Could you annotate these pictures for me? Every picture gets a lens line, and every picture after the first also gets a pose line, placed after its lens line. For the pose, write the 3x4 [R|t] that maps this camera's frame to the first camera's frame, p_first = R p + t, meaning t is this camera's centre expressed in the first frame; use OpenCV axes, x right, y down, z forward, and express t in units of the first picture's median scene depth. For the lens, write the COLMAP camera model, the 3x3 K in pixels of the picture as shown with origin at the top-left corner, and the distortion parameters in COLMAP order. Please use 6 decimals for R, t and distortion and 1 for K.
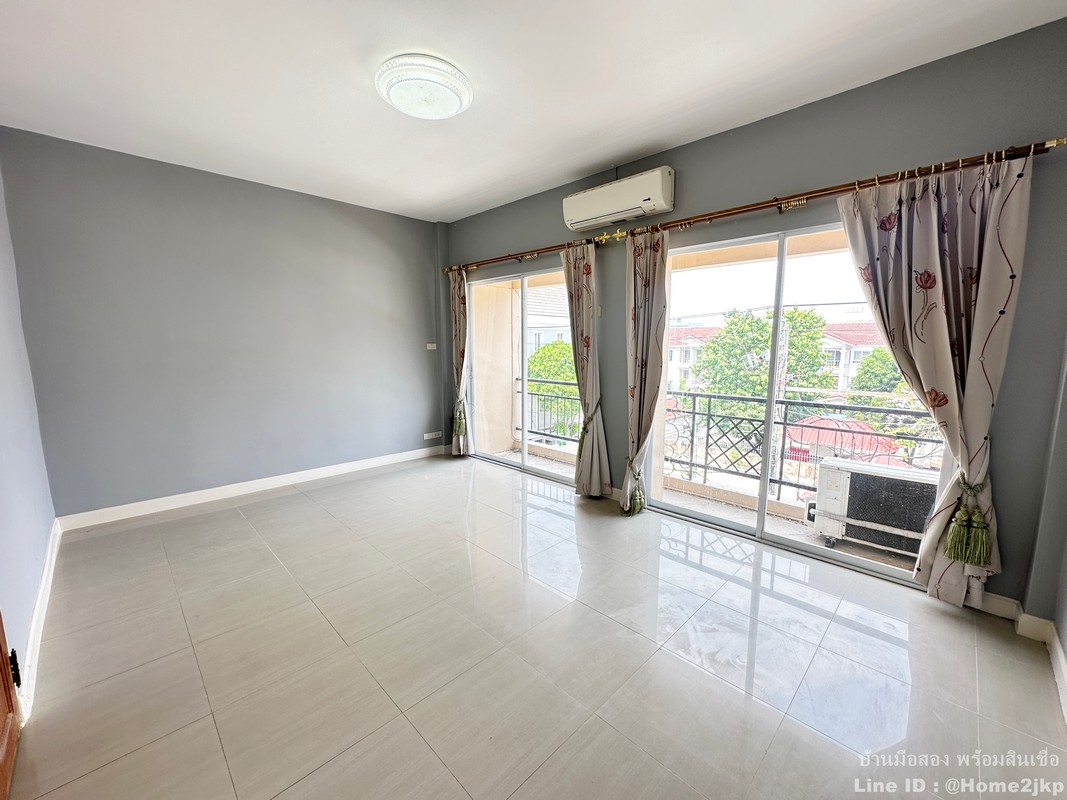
lens RADIAL K [[418.2, 0, 533.4], [0, 418.2, 406.8], [0, 0, 1]] dist [-0.001389, 0.000017]
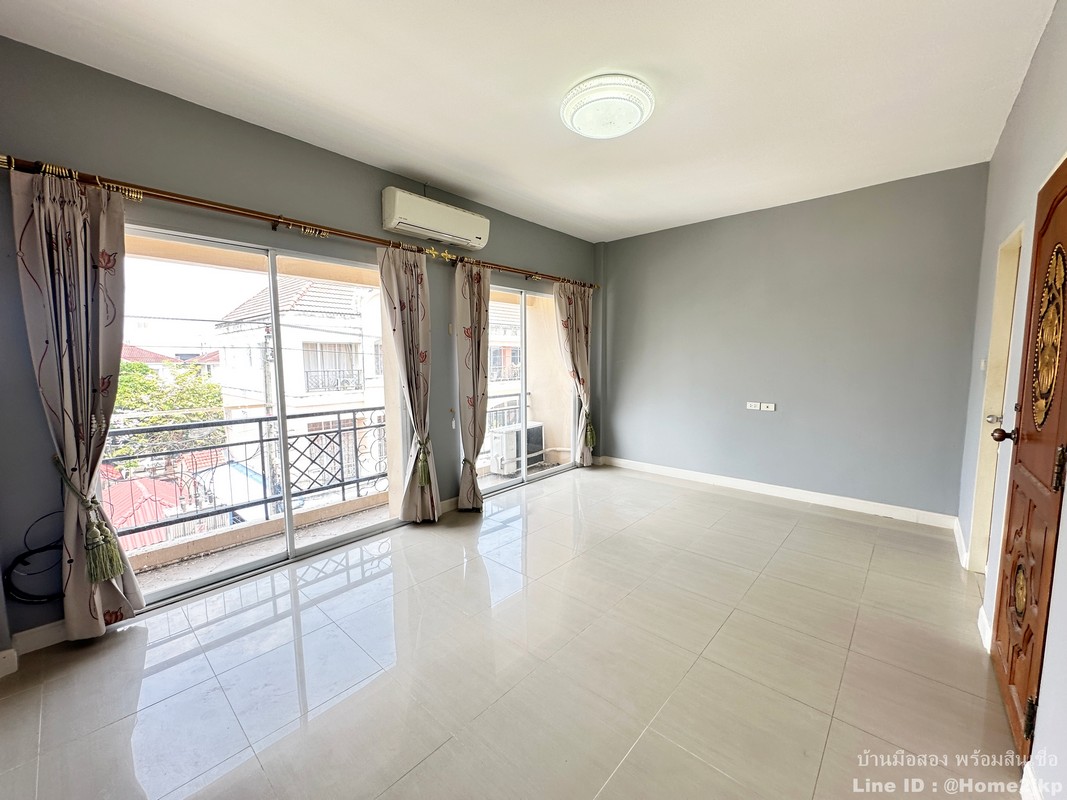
lens RADIAL K [[428.3, 0, 532.1], [0, 428.3, 402.9], [0, 0, 1]] dist [-0.000656, 0.000094]
pose [[-0.039455, -0.106087, 0.993574, -0.828260], [0.156683, 0.981391, 0.111008, -0.121227], [-0.986861, 0.160056, -0.022099, 0.789639]]
